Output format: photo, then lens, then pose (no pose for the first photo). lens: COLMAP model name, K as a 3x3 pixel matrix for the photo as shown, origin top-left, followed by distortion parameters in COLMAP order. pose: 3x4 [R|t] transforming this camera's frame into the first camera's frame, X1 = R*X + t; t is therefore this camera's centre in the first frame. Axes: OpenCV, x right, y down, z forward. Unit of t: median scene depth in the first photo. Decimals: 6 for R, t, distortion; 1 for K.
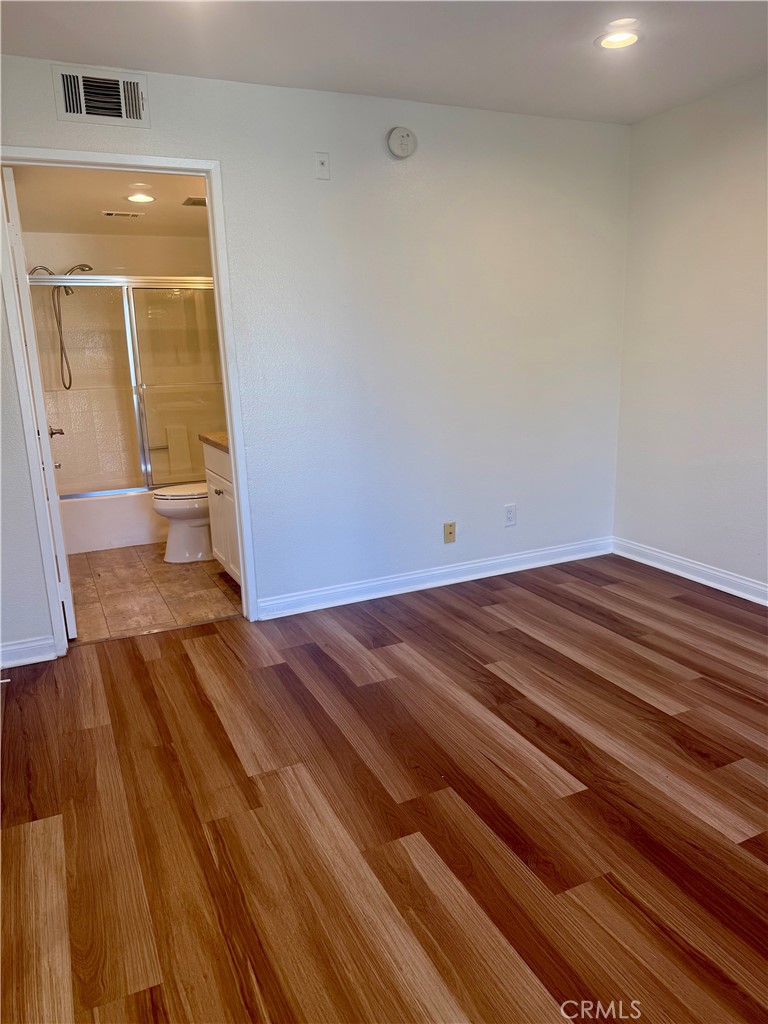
lens RADIAL K [[710.2, 0, 381.7], [0, 710.2, 516.5], [0, 0, 1]] dist [0.035229, -0.015350]
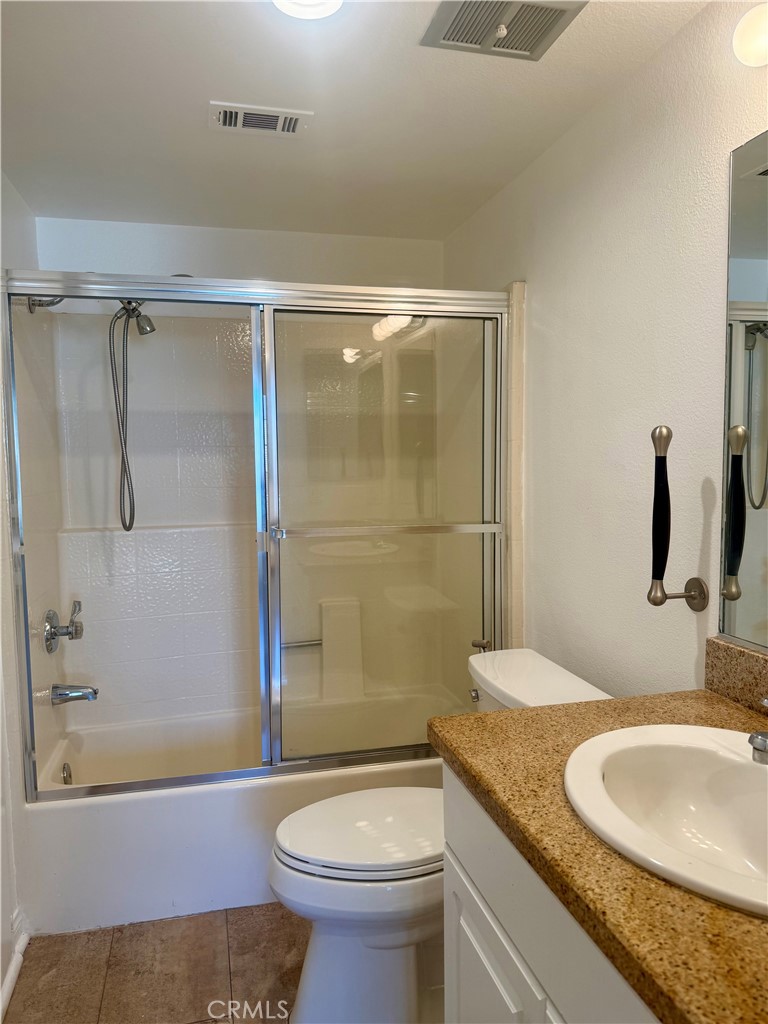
lens RADIAL K [[710.2, 0, 384.7], [0, 710.2, 509.1], [0, 0, 1]] dist [0.035229, -0.015350]
pose [[0.981455, 0.025302, -0.190017, -0.268149], [-0.055963, 0.985888, -0.157776, -0.183544], [0.183344, 0.165484, 0.969020, 0.833623]]
